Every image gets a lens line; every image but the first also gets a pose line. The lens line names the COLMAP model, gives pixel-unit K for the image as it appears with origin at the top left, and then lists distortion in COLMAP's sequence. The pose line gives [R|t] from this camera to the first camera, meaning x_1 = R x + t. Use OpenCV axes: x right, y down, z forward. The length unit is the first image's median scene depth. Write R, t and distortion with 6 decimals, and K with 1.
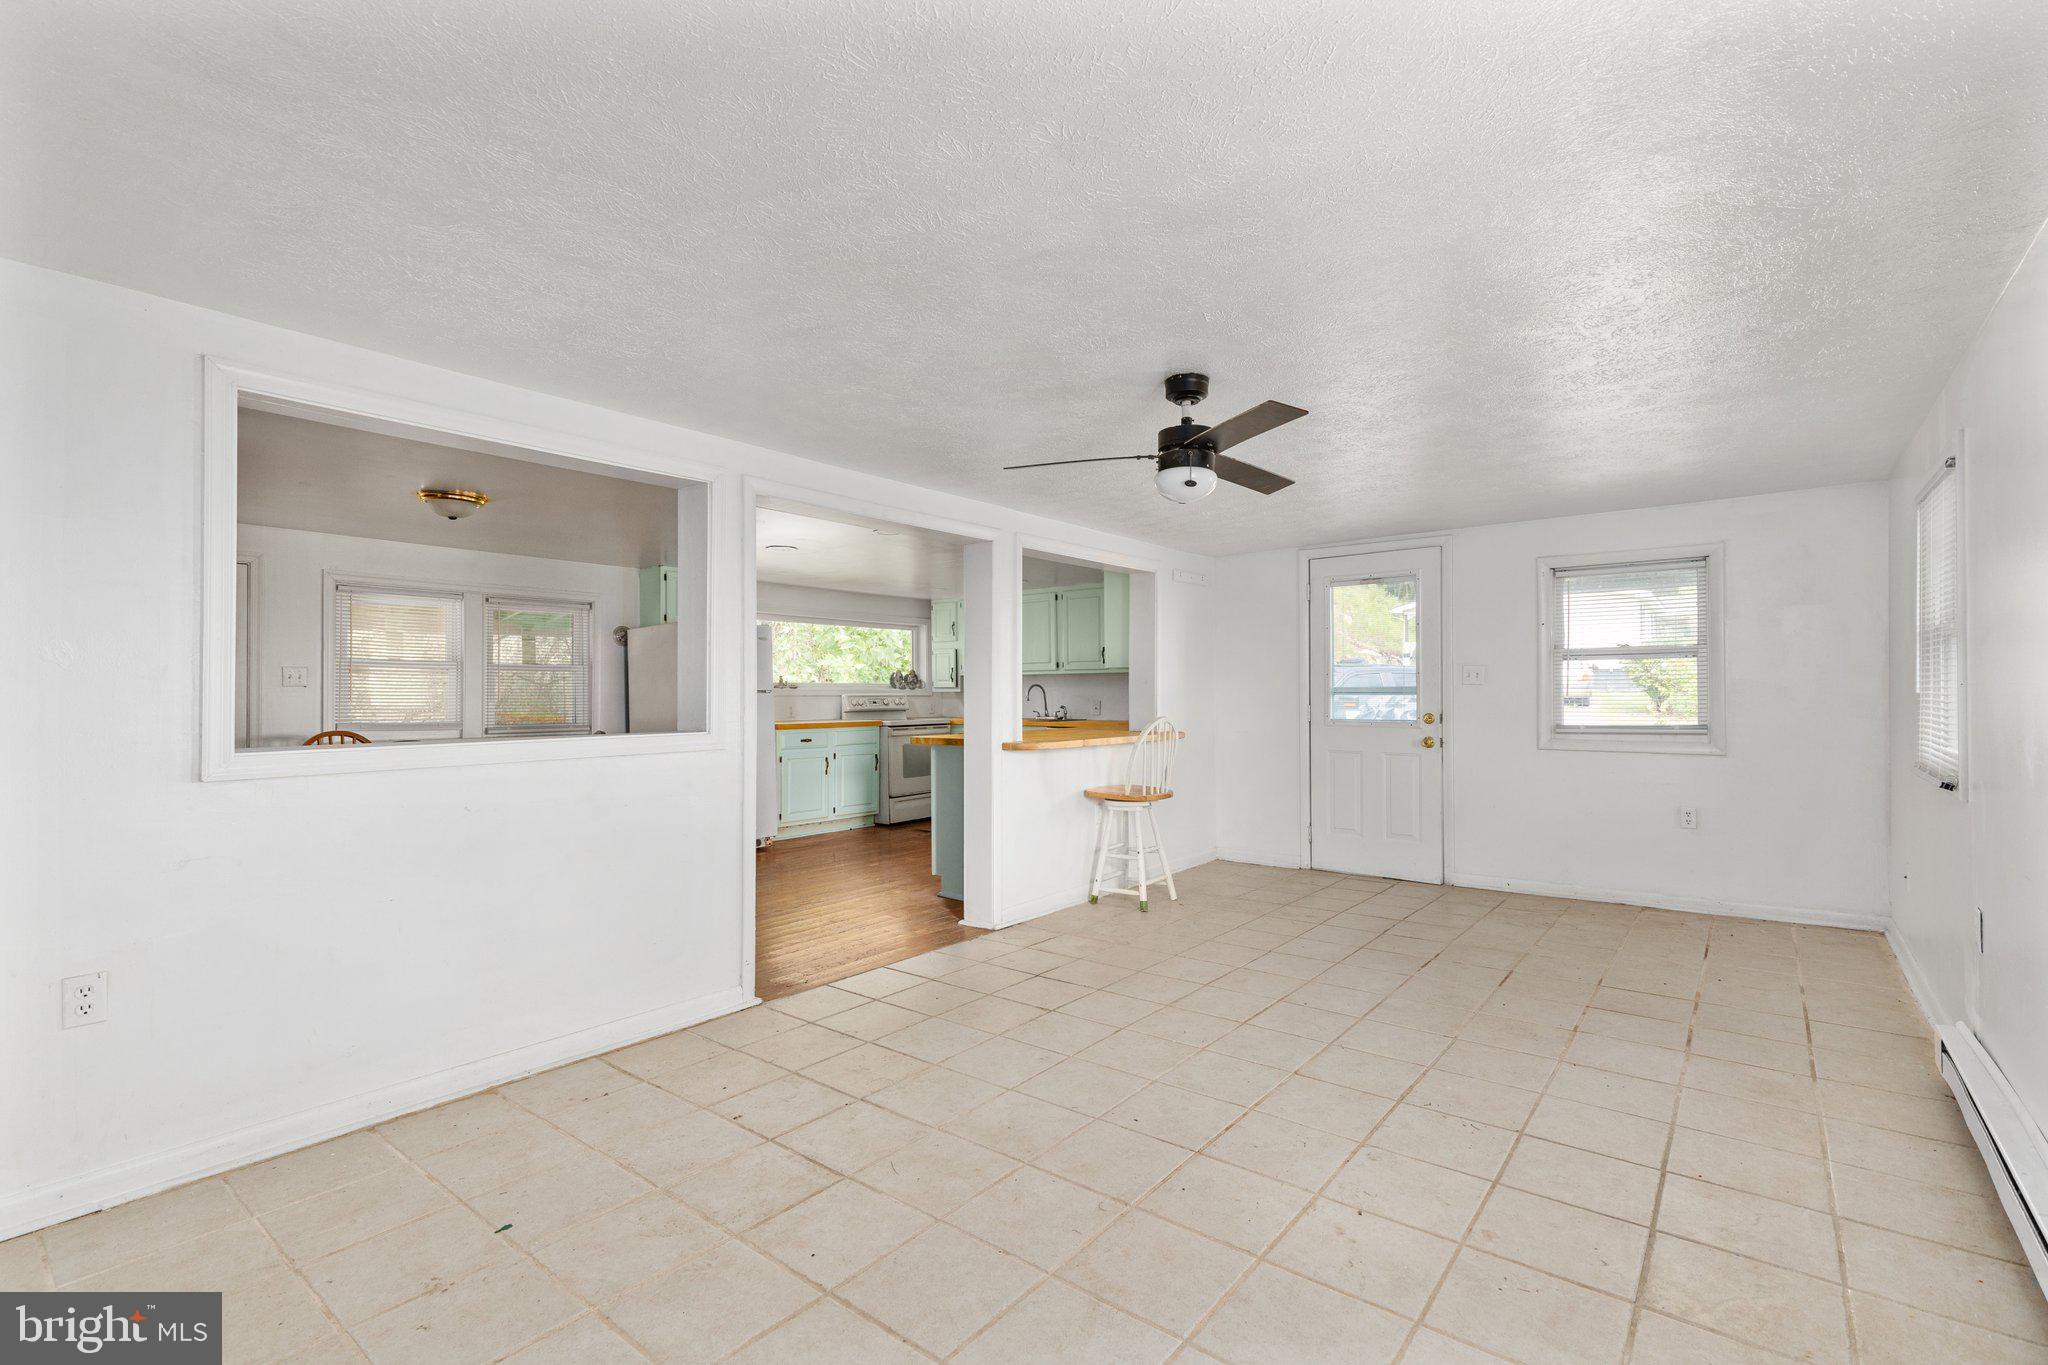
lens RADIAL K [[933.7, 0, 1029.3], [0, 933.7, 670.7], [0, 0, 1]] dist [0.004312, 0.000549]
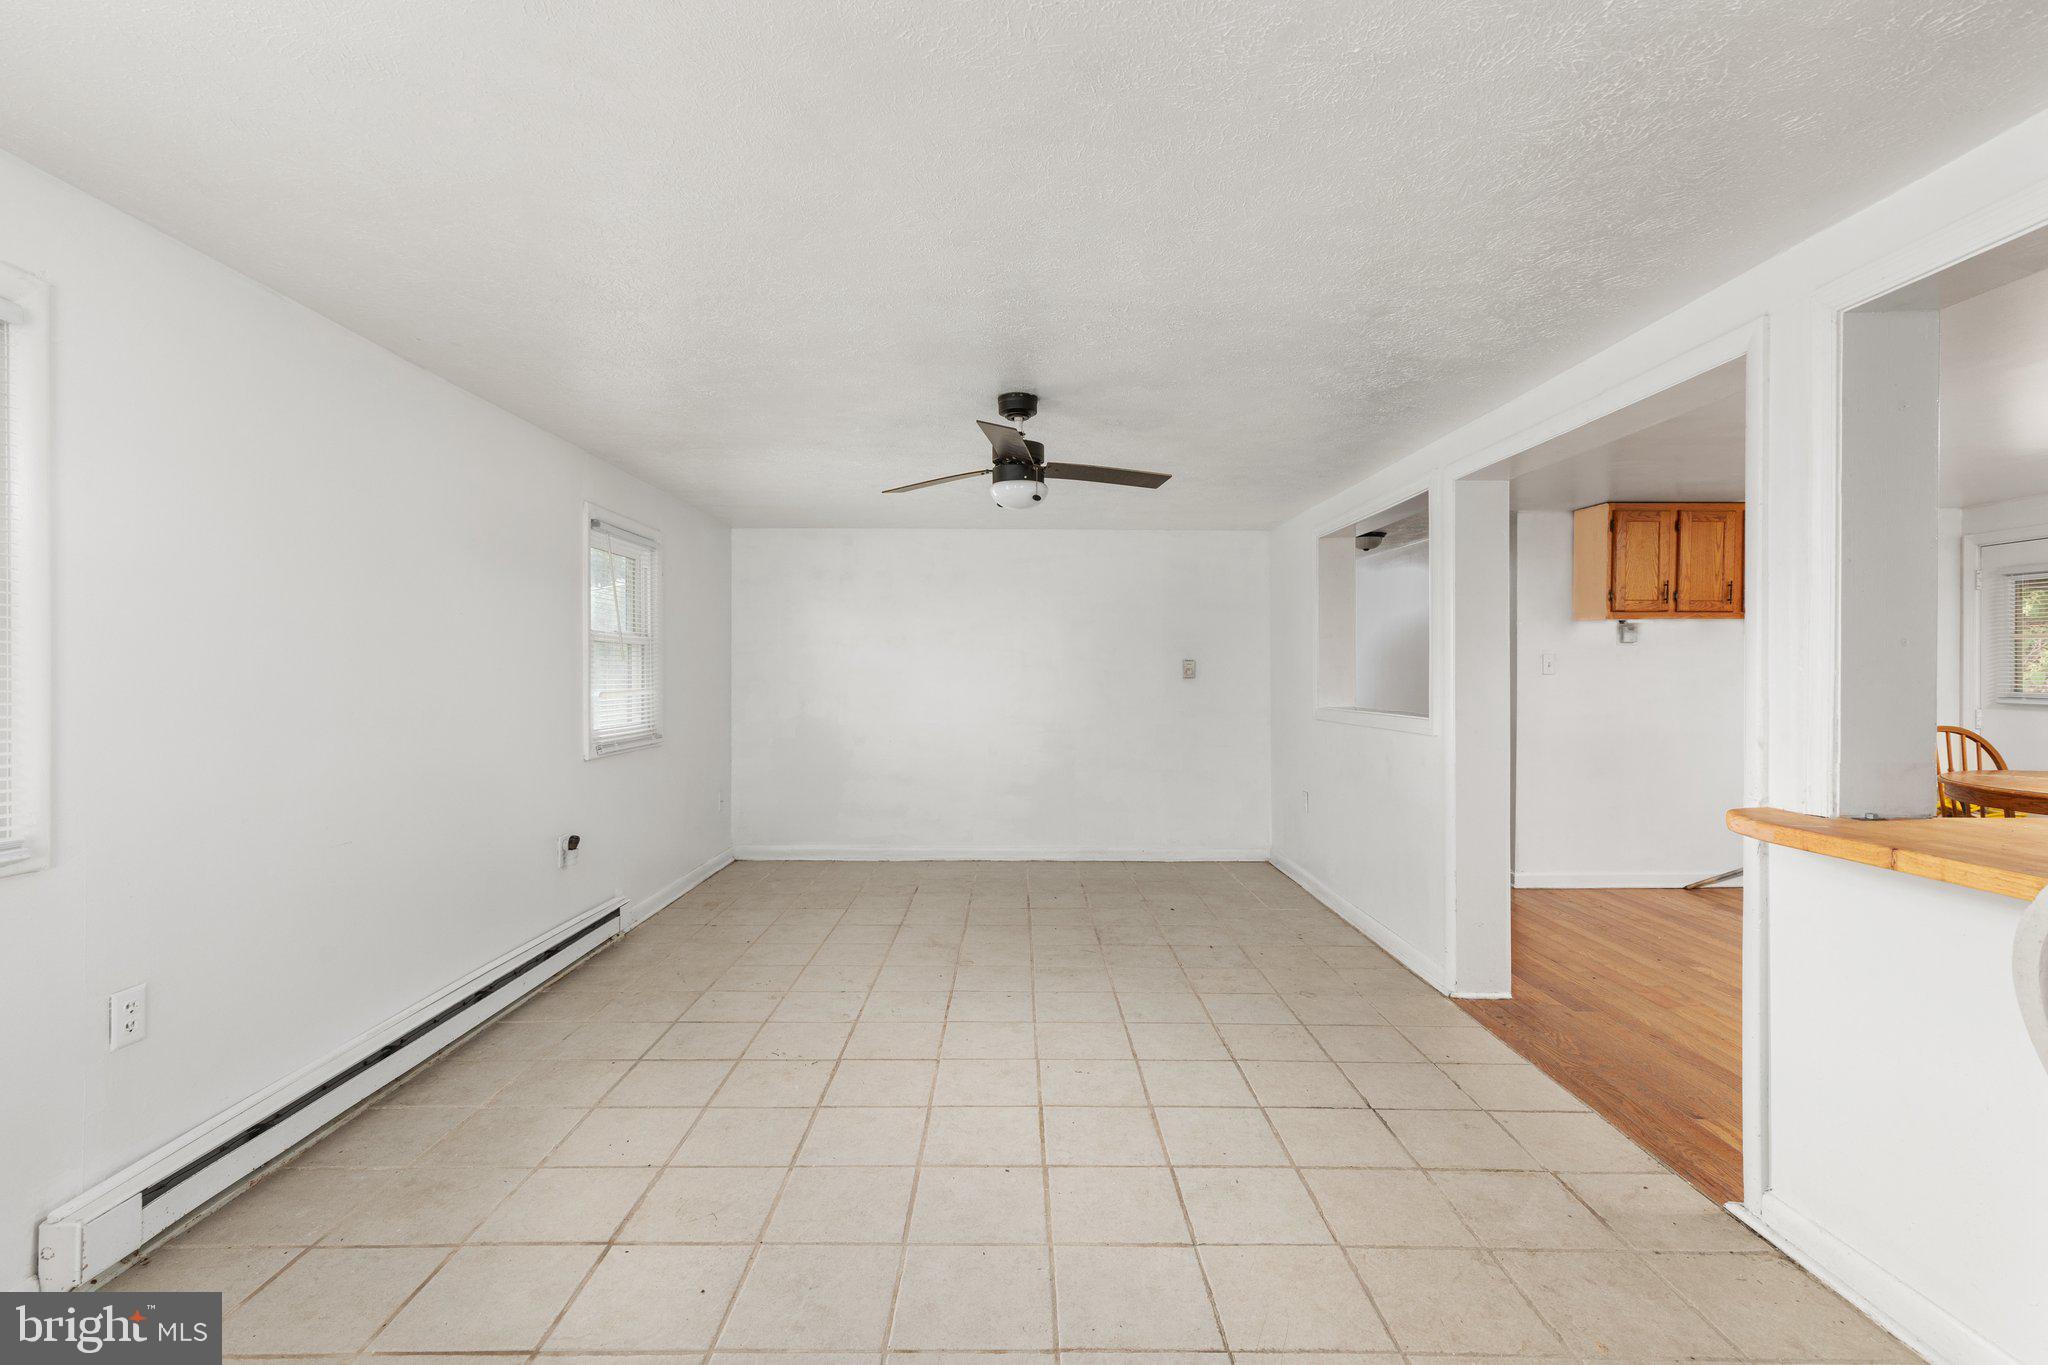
lens RADIAL K [[933.7, 0, 1029.3], [0, 933.7, 670.7], [0, 0, 1]] dist [0.004312, 0.000549]
pose [[-0.777088, 0.001725, -0.629390, 0.344826], [0.015539, 0.999744, -0.016444, 0.009526], [0.629200, -0.022559, -0.776916, 0.757859]]
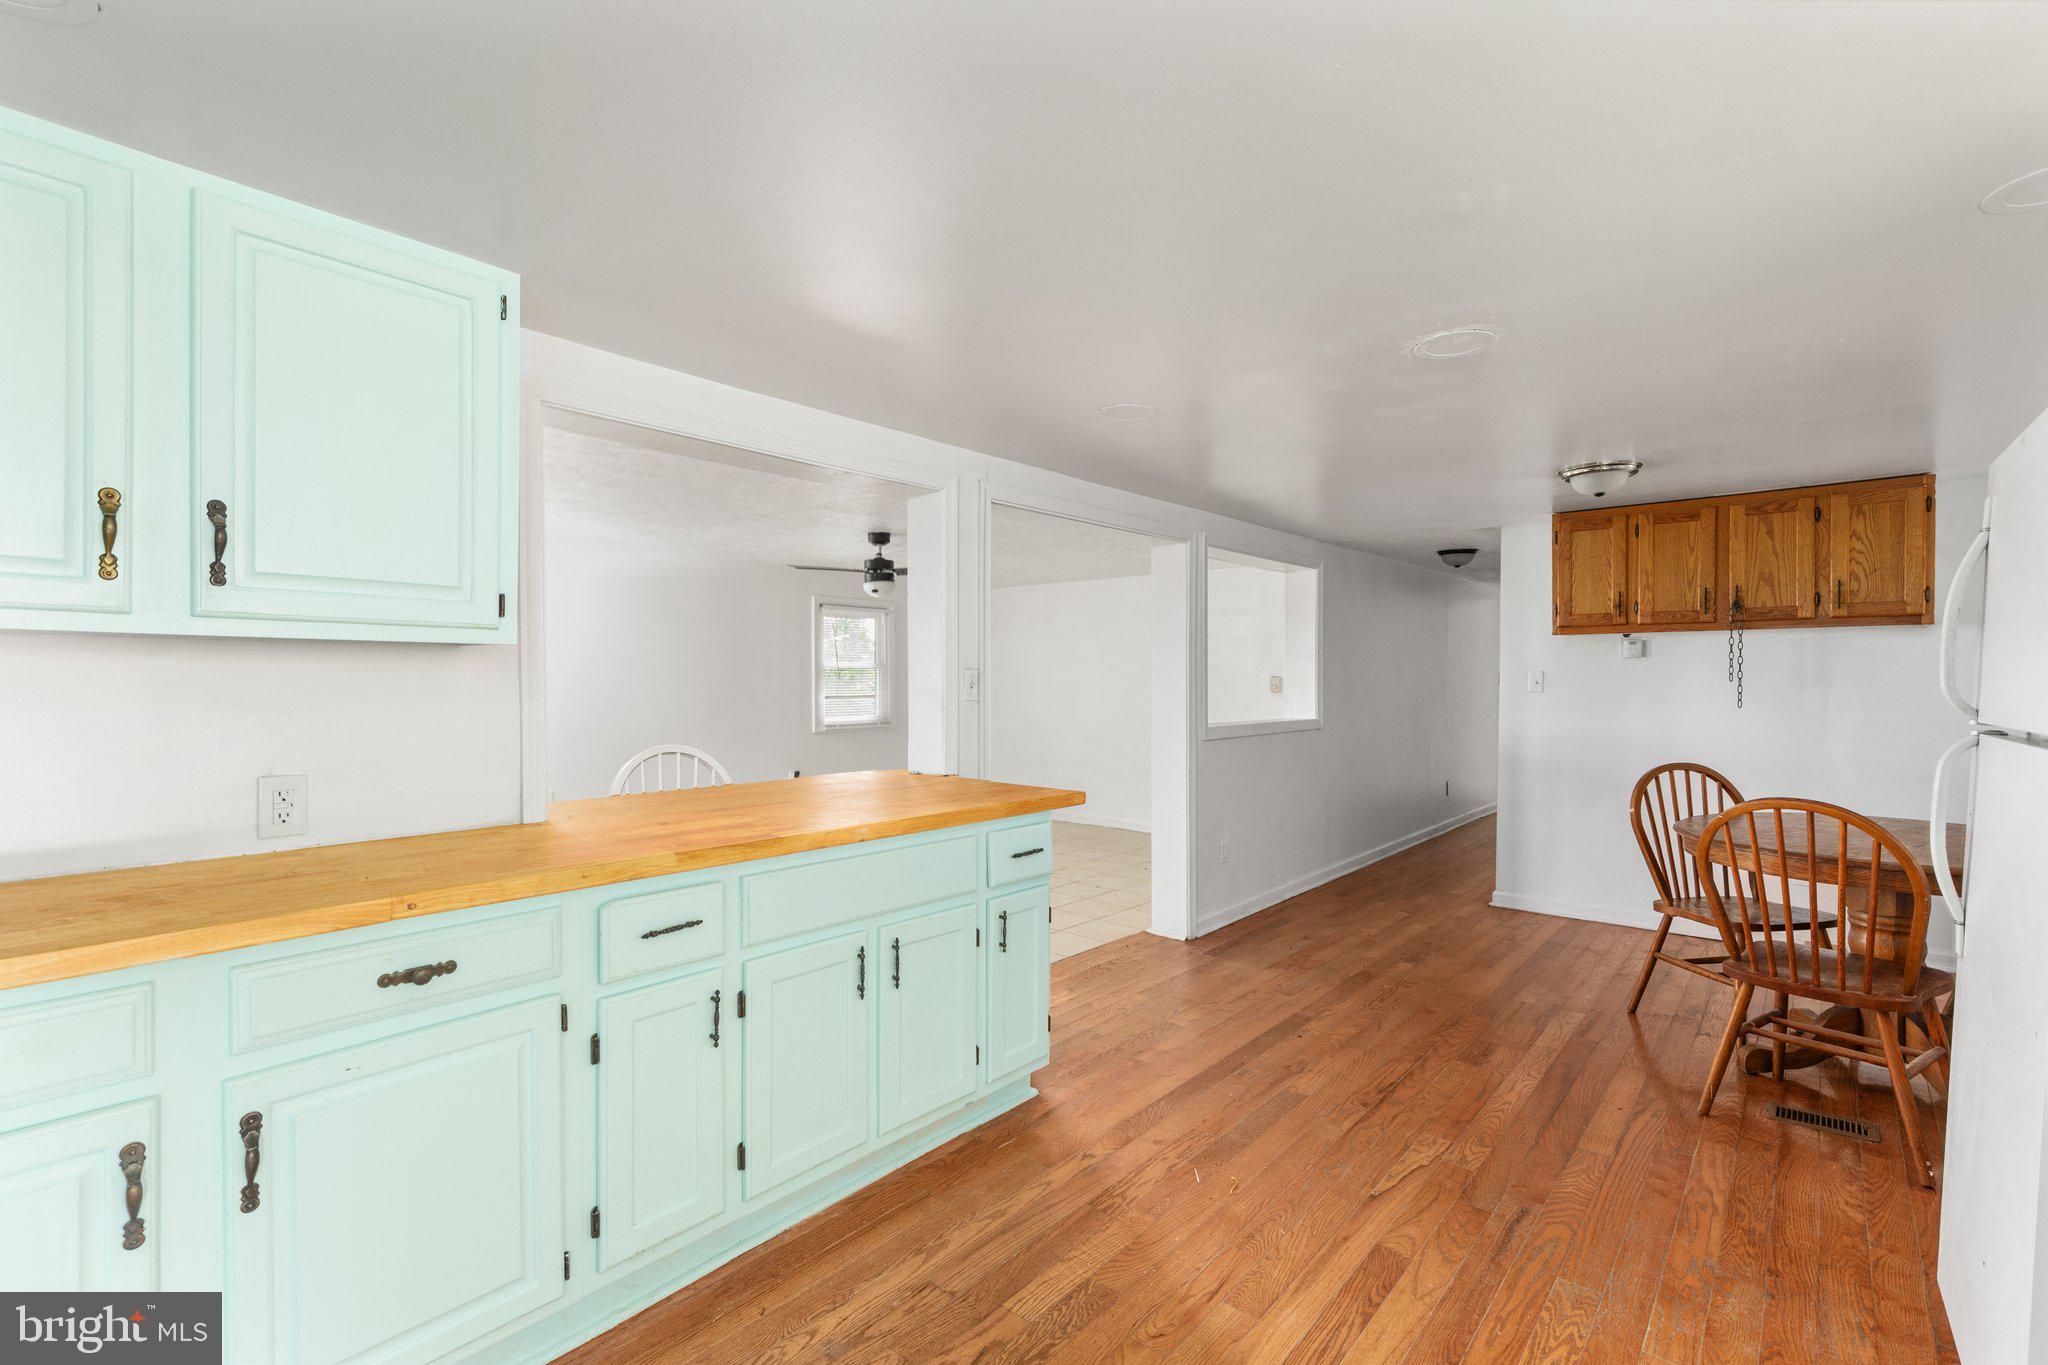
lens RADIAL K [[900.6, 0, 1015.6], [0, 900.6, 681.7], [0, 0, 1]] dist [0.002466, 0.000163]
pose [[-0.997913, 0.001999, 0.064538, -0.089530], [0.000820, 0.999832, -0.018294, 0.010970], [-0.064564, -0.018203, -0.997748, 1.164778]]
